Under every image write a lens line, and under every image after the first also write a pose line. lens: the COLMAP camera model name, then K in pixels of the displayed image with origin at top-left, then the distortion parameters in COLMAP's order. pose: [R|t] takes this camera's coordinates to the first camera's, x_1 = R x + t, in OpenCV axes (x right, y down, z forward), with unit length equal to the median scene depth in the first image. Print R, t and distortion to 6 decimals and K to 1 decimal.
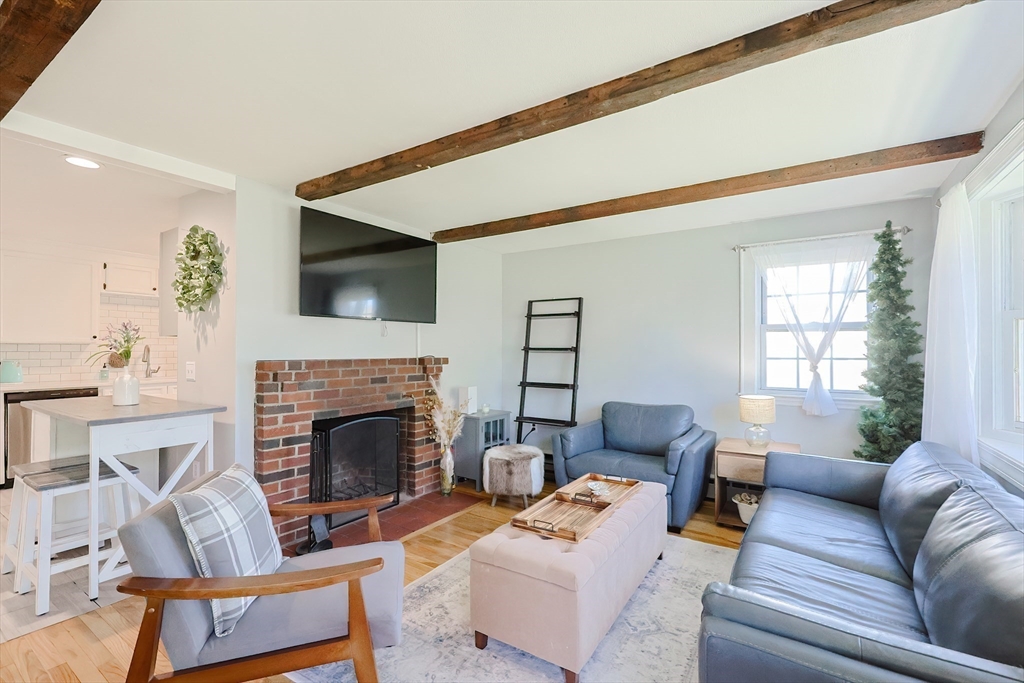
lens RADIAL K [[439.3, 0, 510.2], [0, 439.3, 346.3], [0, 0, 1]] dist [-0.002407, 0.000157]
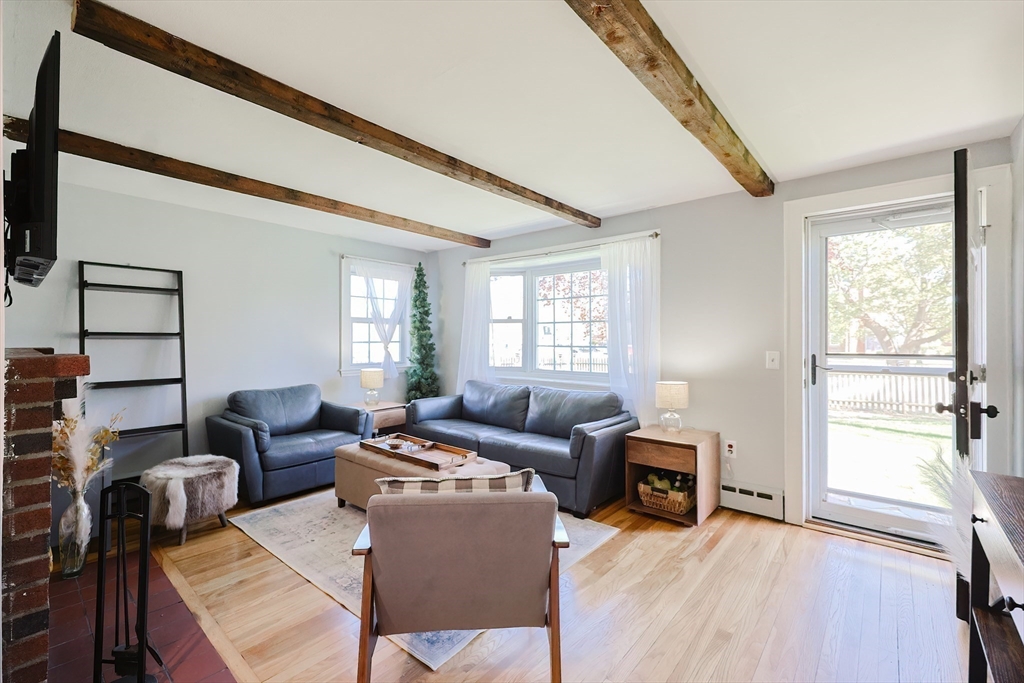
lens RADIAL K [[439.3, 0, 507.0], [0, 439.3, 337.3], [0, 0, 1]] dist [-0.002407, 0.000157]
pose [[0.137440, 0.000860, 0.990510, -0.838705], [-0.007612, 0.999971, 0.000188, 0.011081], [-0.990481, -0.007565, 0.137442, 0.421768]]
